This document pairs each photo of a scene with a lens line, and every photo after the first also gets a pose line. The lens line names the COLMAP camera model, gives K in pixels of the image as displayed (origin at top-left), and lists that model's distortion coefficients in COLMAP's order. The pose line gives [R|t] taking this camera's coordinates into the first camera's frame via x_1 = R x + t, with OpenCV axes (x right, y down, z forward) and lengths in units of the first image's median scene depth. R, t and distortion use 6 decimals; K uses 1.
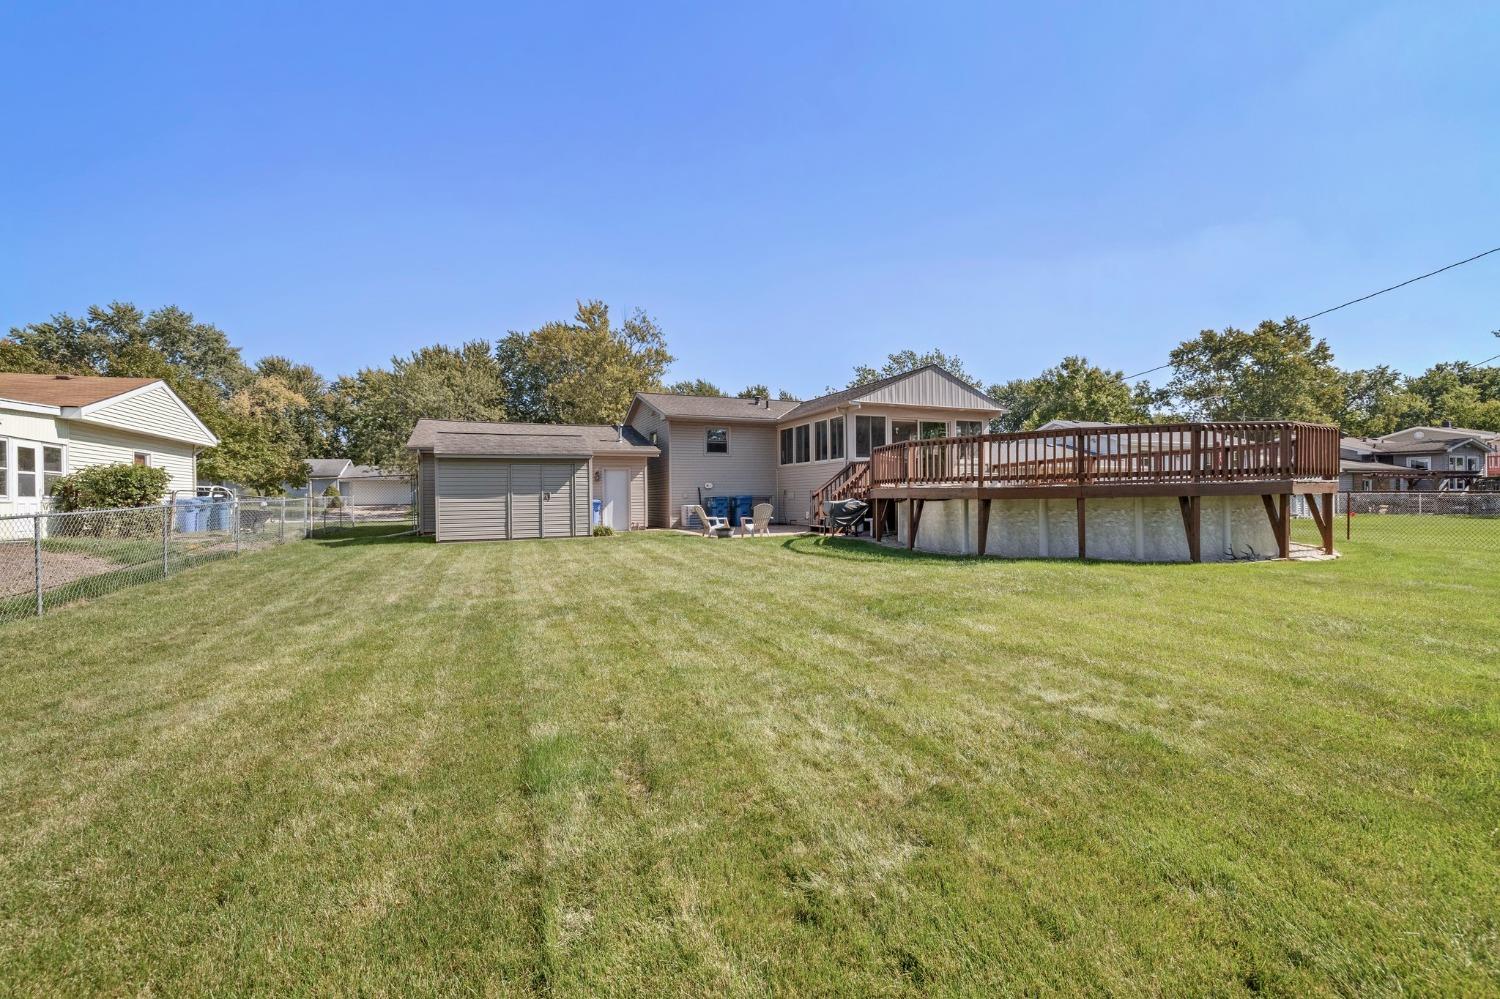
lens RADIAL K [[626.7, 0, 749.1], [0, 626.7, 494.5], [0, 0, 1]] dist [-0.003911, -0.000221]
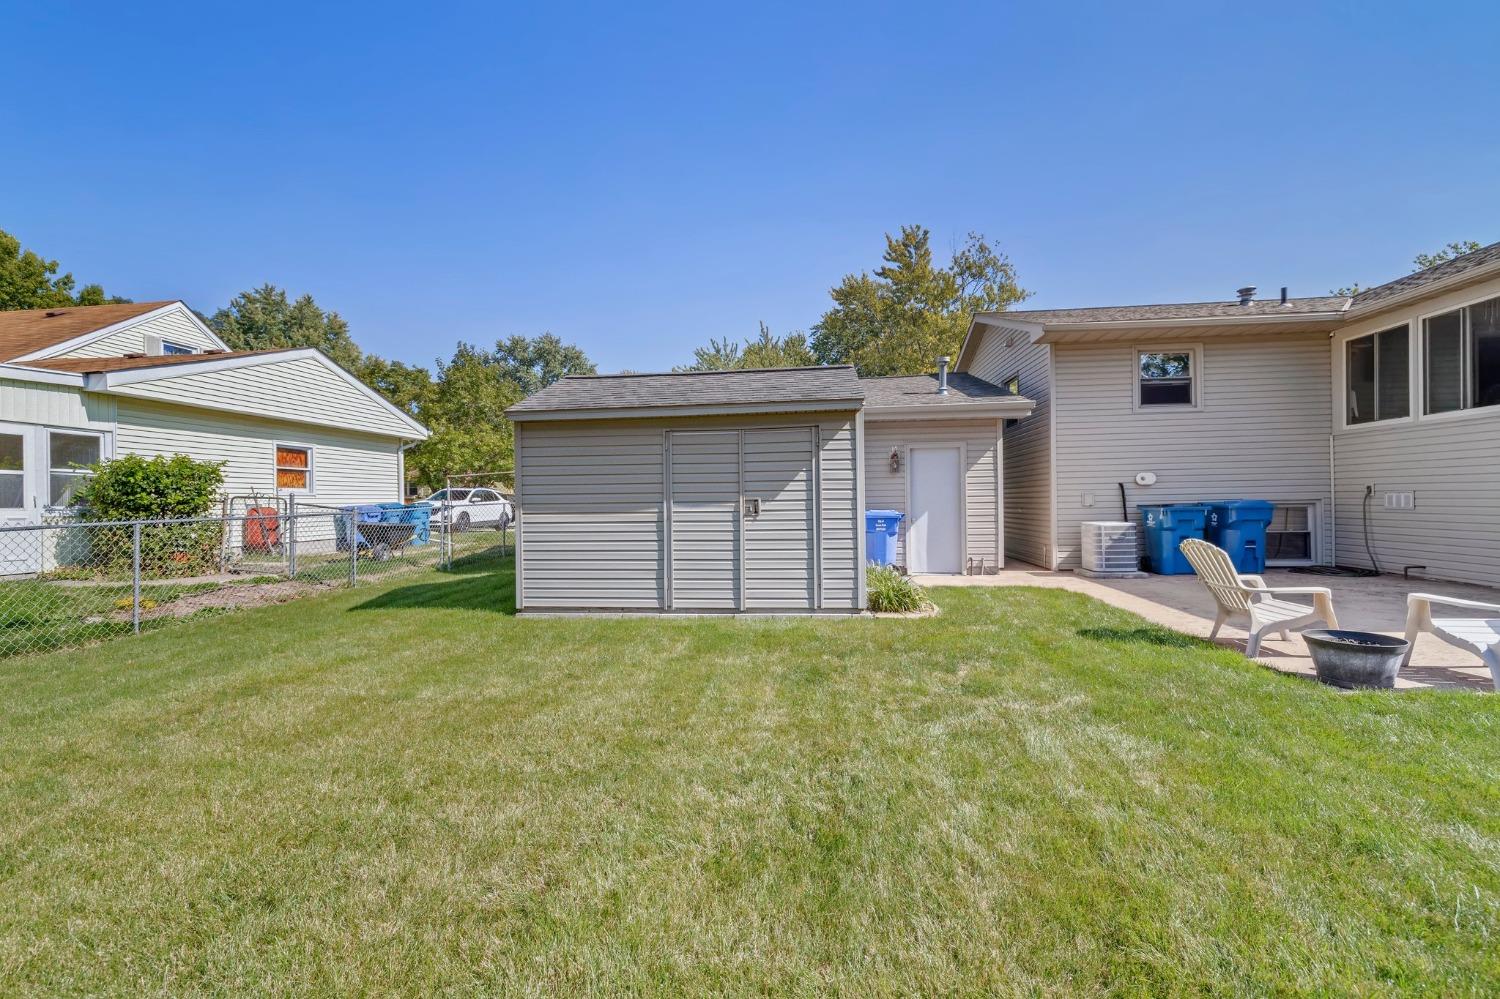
lens RADIAL K [[626.7, 0, 746.8], [0, 626.7, 493.6], [0, 0, 1]] dist [-0.003911, -0.000221]
pose [[0.868734, -0.005048, -0.495253, -0.093256], [0.004913, 0.999987, -0.001574, -0.004128], [0.495255, -0.001065, 0.868747, 0.481410]]
